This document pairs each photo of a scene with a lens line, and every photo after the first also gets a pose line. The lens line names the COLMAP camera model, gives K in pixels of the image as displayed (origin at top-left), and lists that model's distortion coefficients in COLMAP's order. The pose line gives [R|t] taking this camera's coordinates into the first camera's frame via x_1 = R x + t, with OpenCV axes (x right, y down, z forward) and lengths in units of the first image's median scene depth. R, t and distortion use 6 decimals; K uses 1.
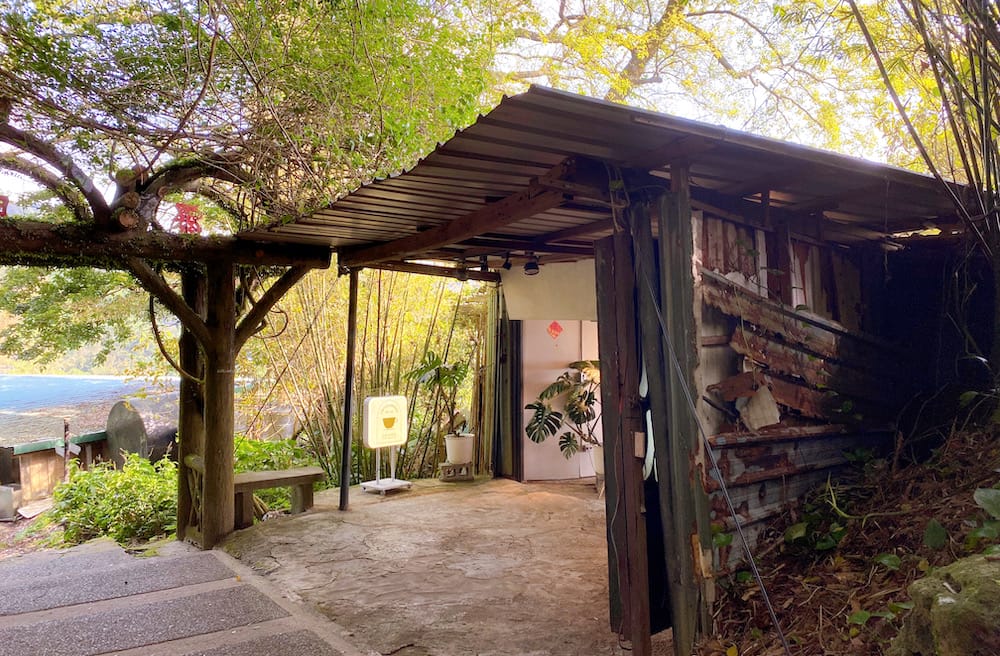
lens RADIAL K [[754.7, 0, 498.3], [0, 754.7, 328.7], [0, 0, 1]] dist [0.013006, -0.004481]
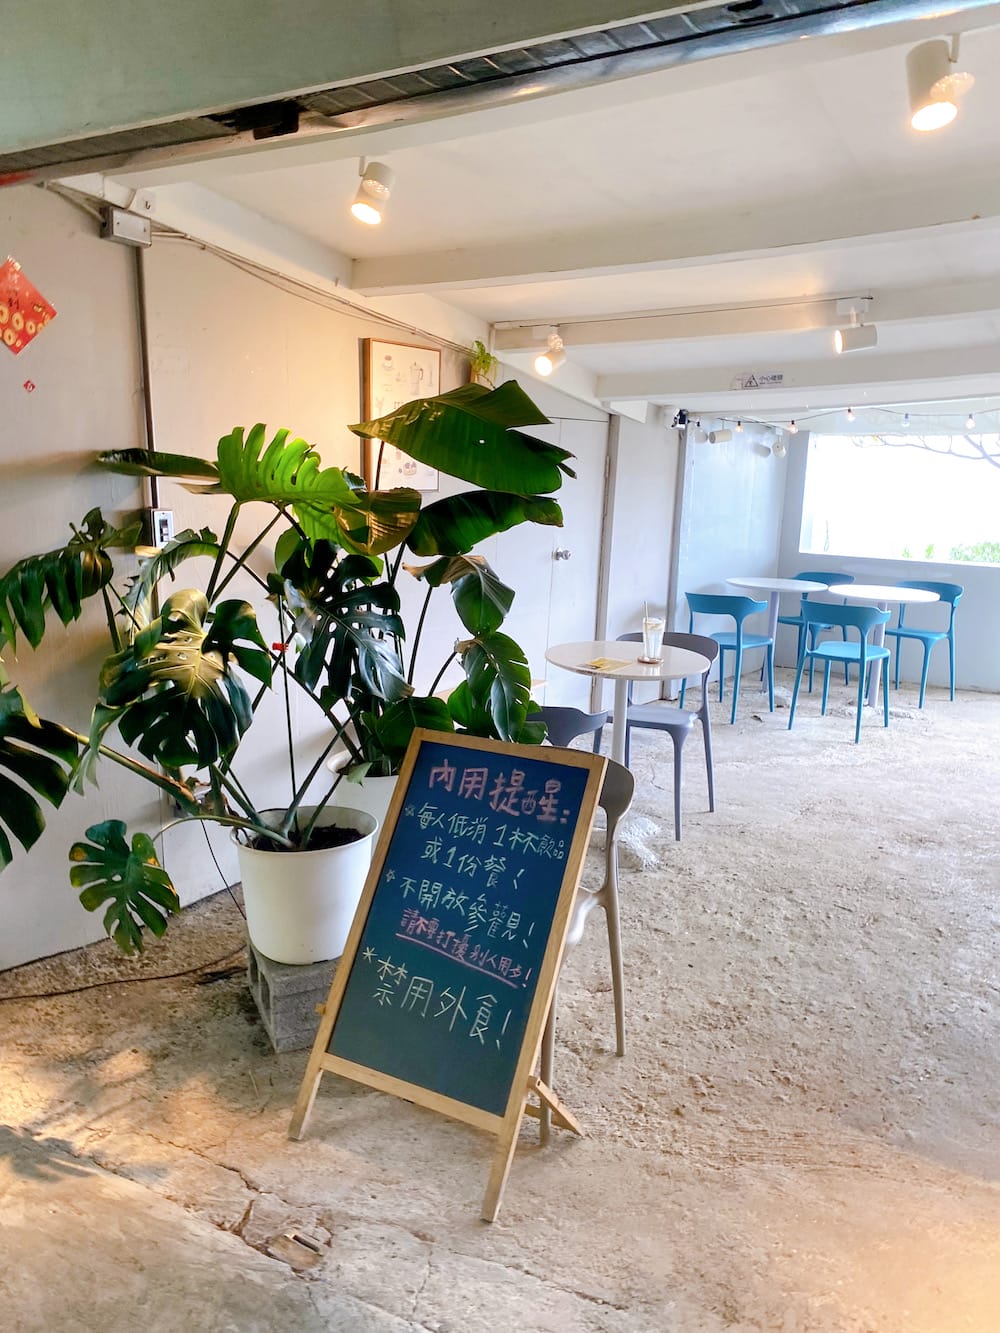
lens RADIAL K [[1002.9, 0, 505.2], [0, 1002.9, 671.6], [0, 0, 1]] dist [0.073446, -0.003924]
pose [[0.891708, -0.084107, 0.444727, 0.065454], [-0.006928, 0.979931, 0.199215, 0.045485], [-0.452557, -0.180723, 0.873230, 0.691405]]
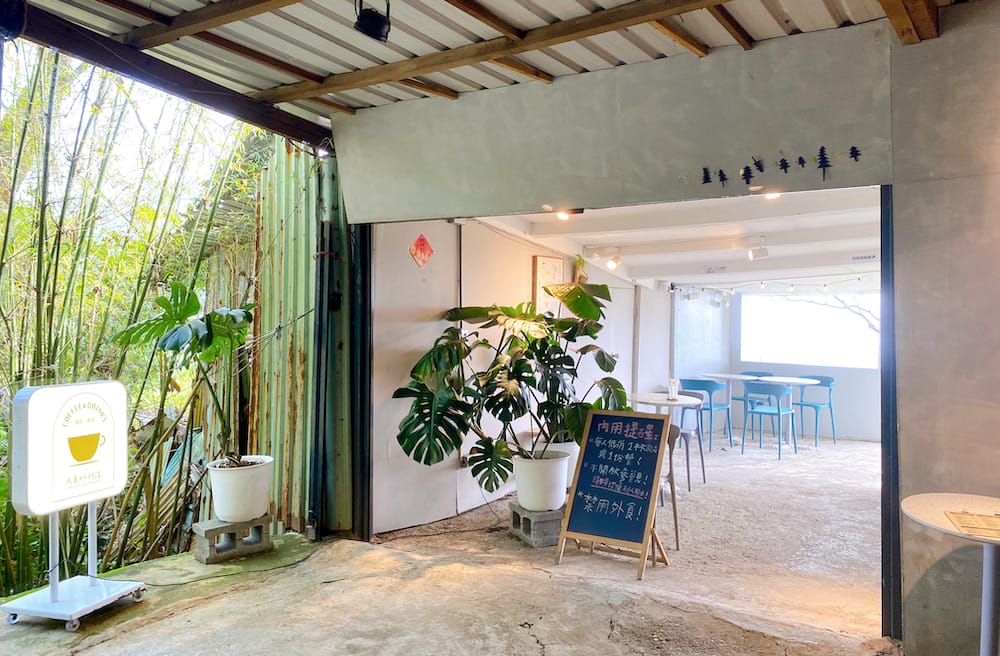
lens RADIAL K [[754.7, 0, 503.2], [0, 754.7, 328.0], [0, 0, 1]] dist [0.013006, -0.004481]
pose [[0.901964, -0.011074, 0.431668, -0.110039], [0.008691, 0.999934, 0.007492, 0.055121], [-0.431723, -0.003006, 0.902001, 0.501040]]
